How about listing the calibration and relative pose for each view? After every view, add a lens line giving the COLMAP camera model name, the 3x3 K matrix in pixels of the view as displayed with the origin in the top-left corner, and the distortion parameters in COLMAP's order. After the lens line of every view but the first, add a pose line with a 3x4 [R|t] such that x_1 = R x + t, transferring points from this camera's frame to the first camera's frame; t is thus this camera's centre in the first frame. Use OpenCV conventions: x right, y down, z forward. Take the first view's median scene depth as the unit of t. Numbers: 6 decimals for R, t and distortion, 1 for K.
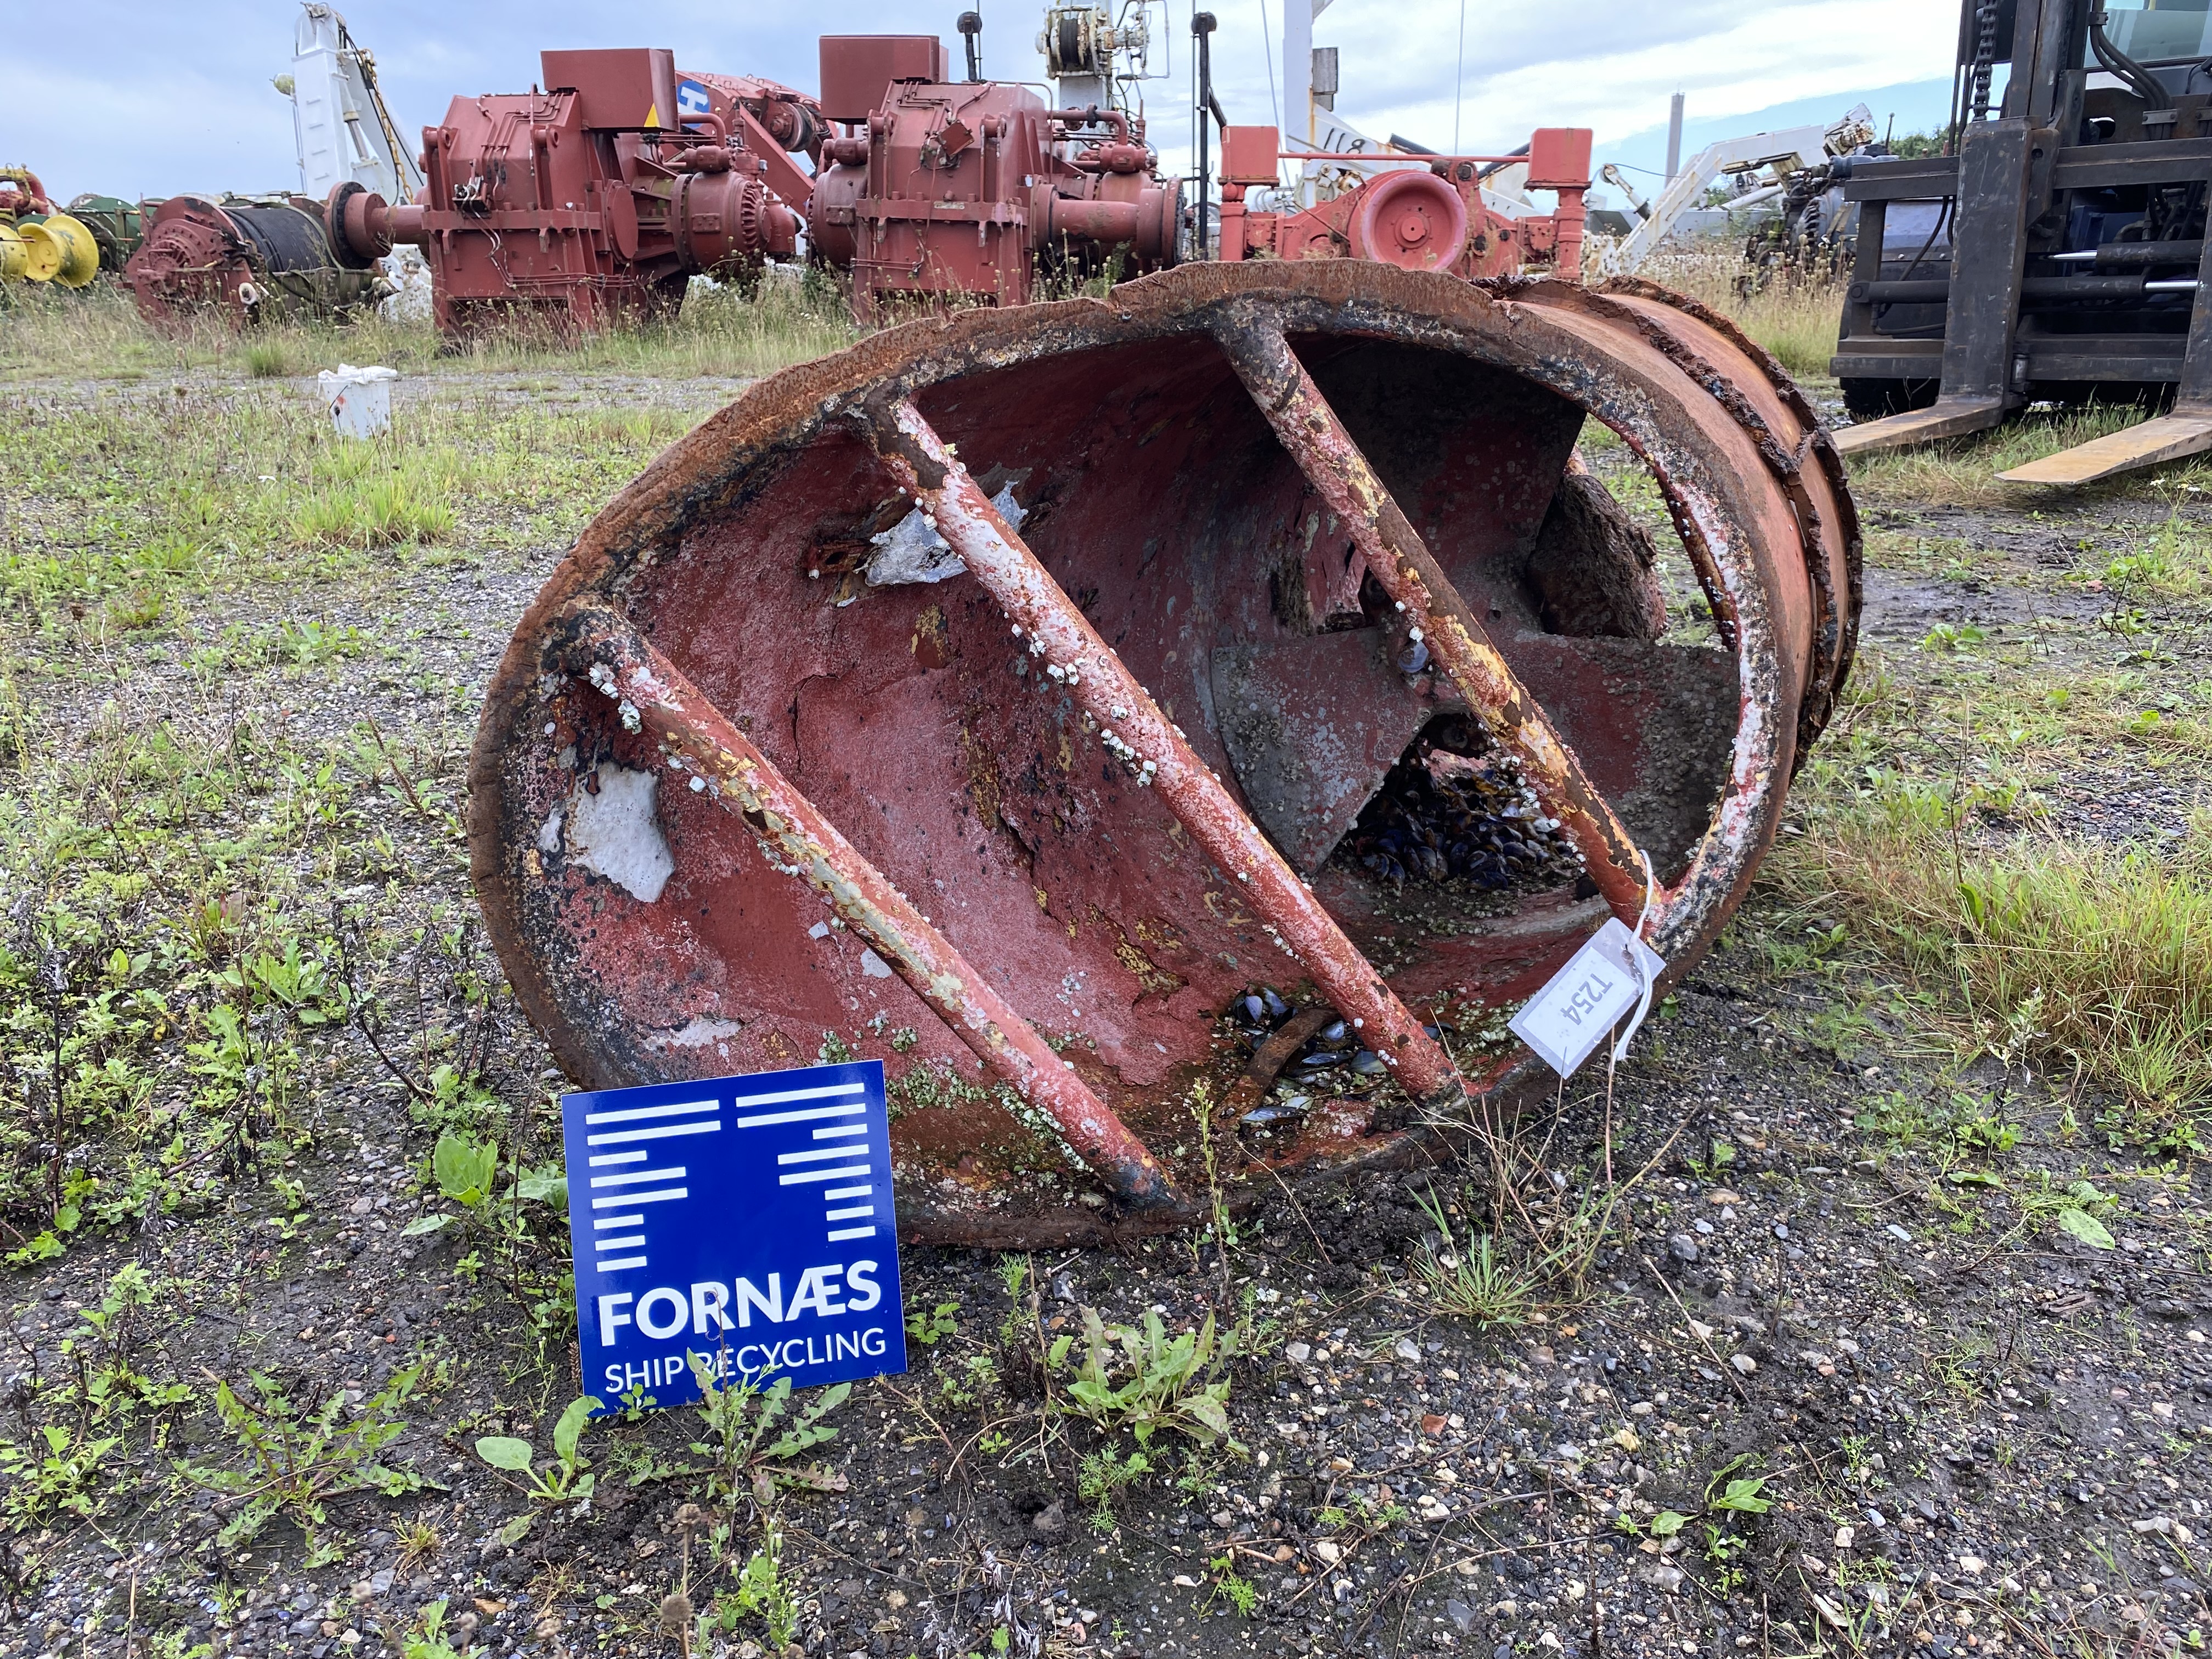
lens RADIAL K [[1652.9, 0, 1097.8], [0, 1652.9, 757.2], [0, 0, 1]] dist [0.129226, -0.210742]
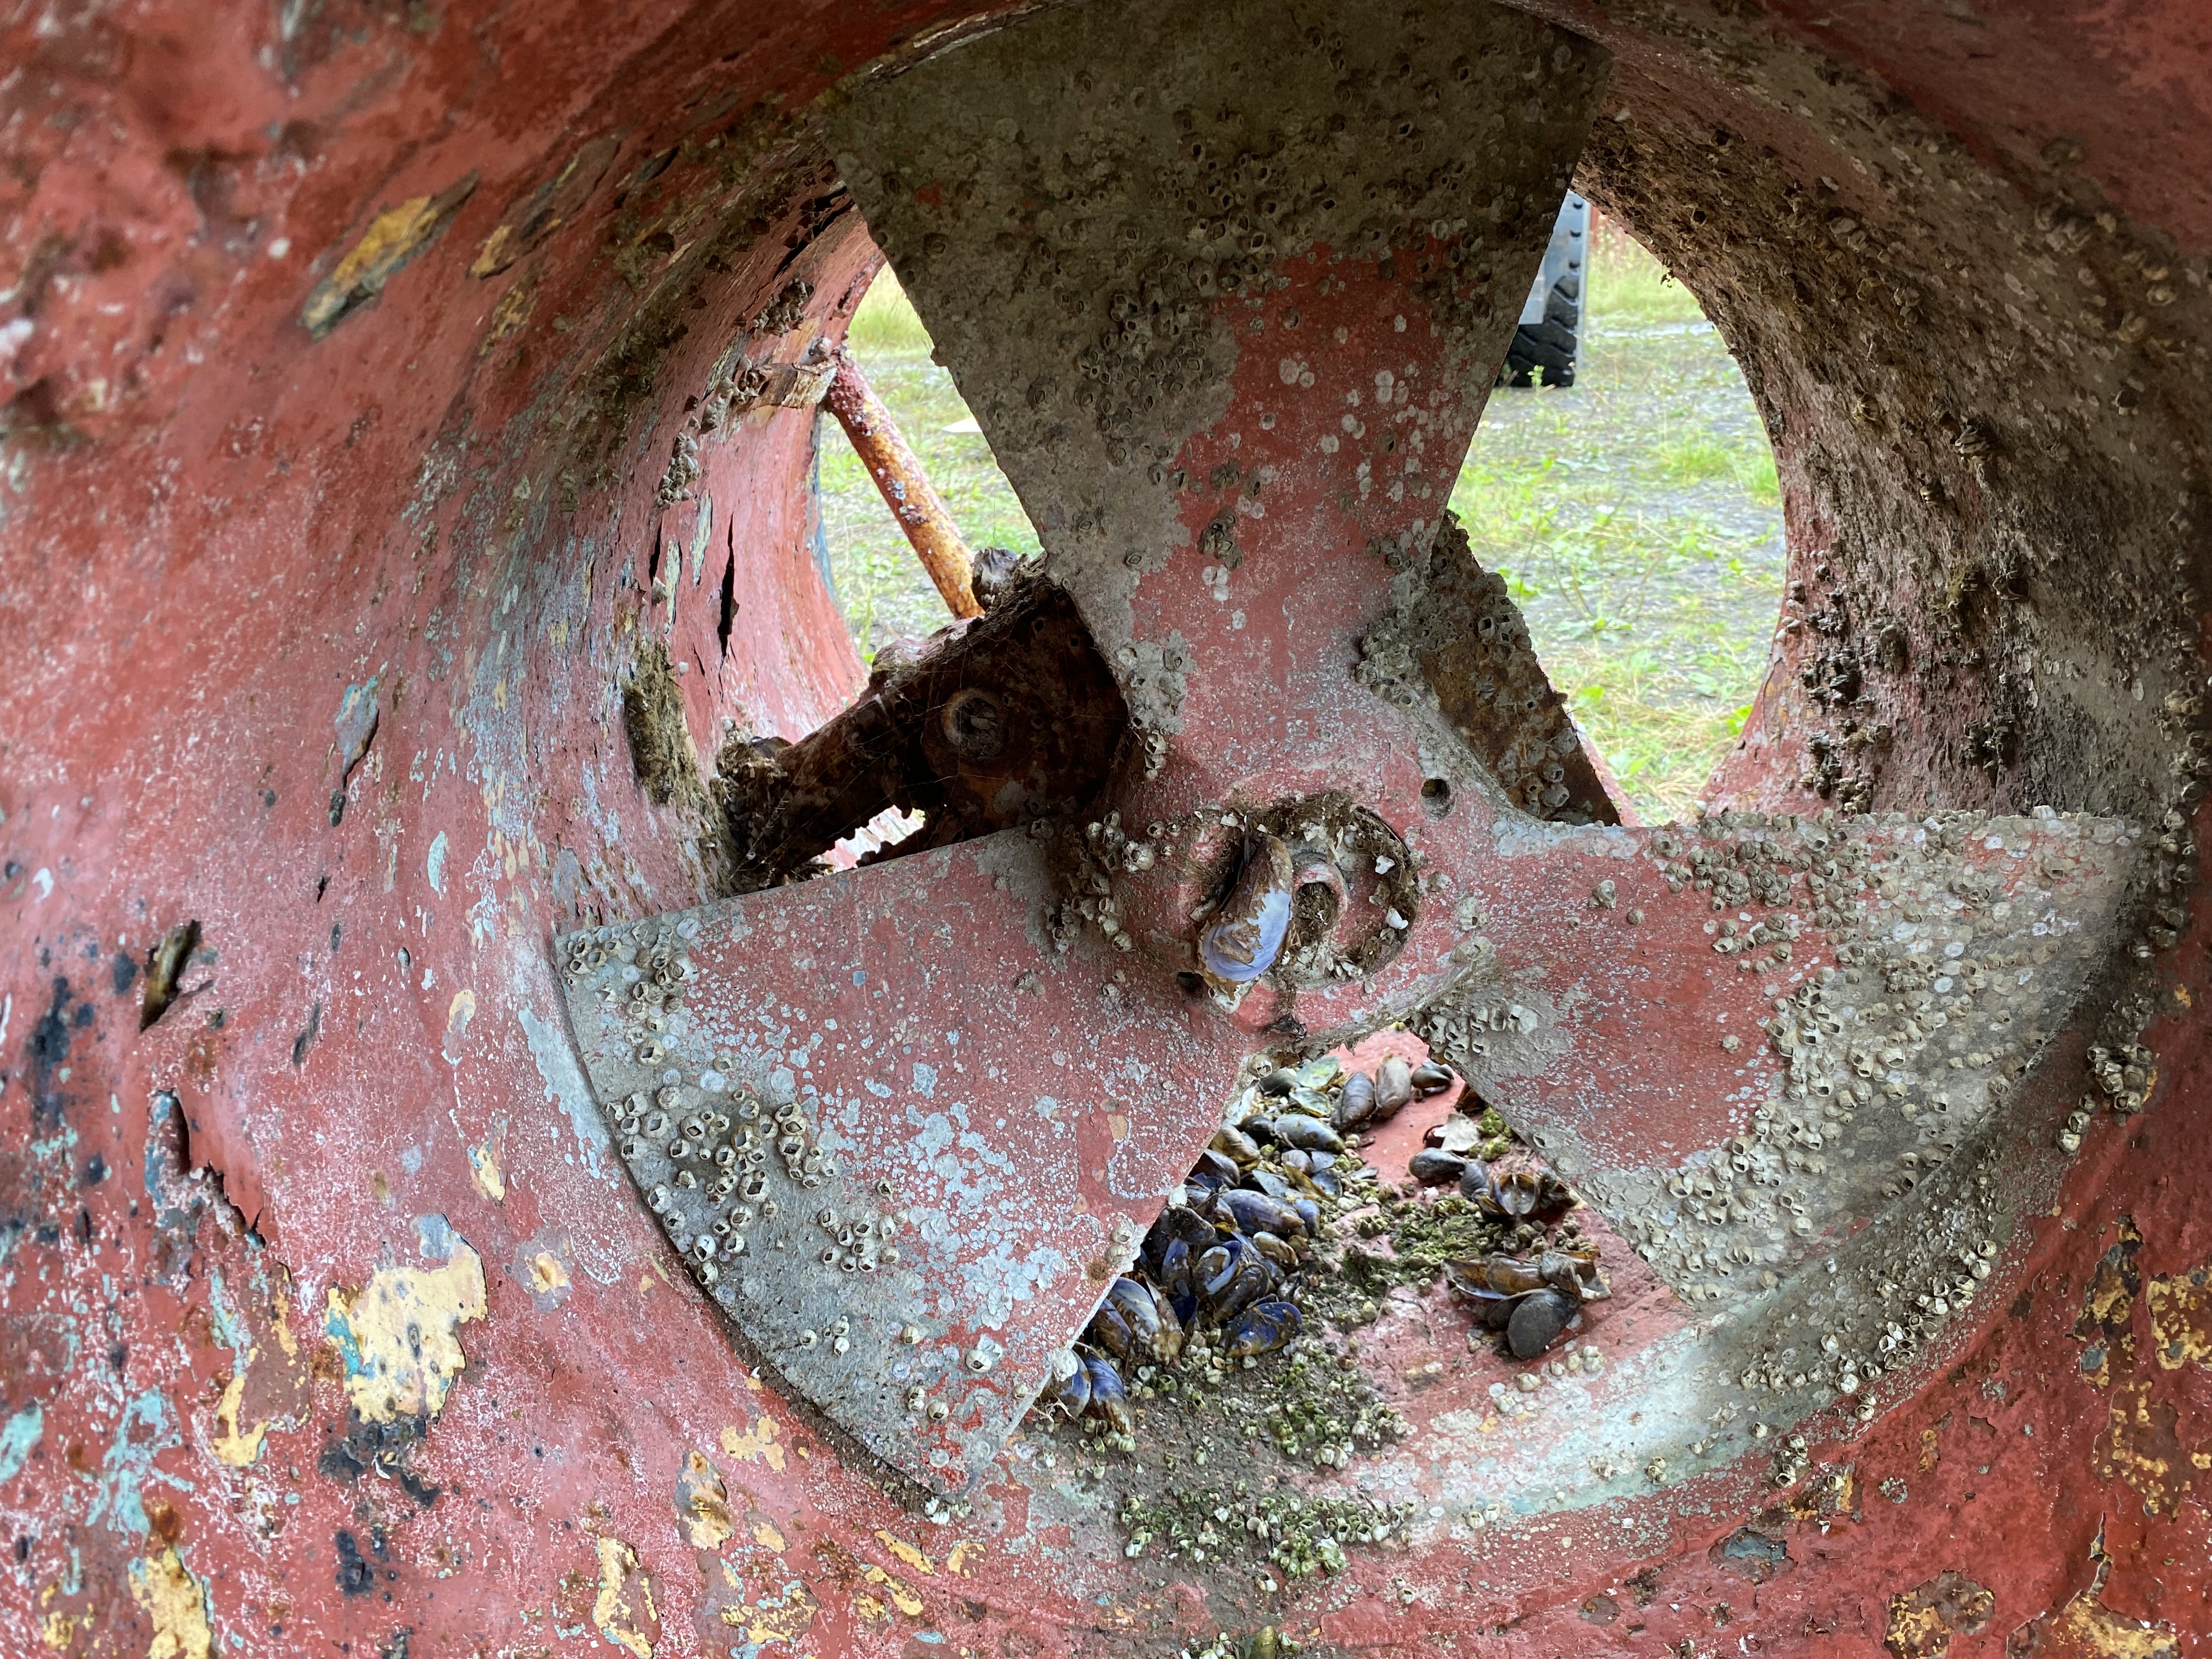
lens RADIAL K [[1652.9, 0, 1097.8], [0, 1652.9, 757.2], [0, 0, 1]] dist [0.129226, -0.210742]
pose [[0.861544, -0.151687, 0.484492, -0.001532], [0.151817, 0.987629, 0.039243, -0.108433], [-0.484452, 0.039745, 0.873915, 0.659980]]
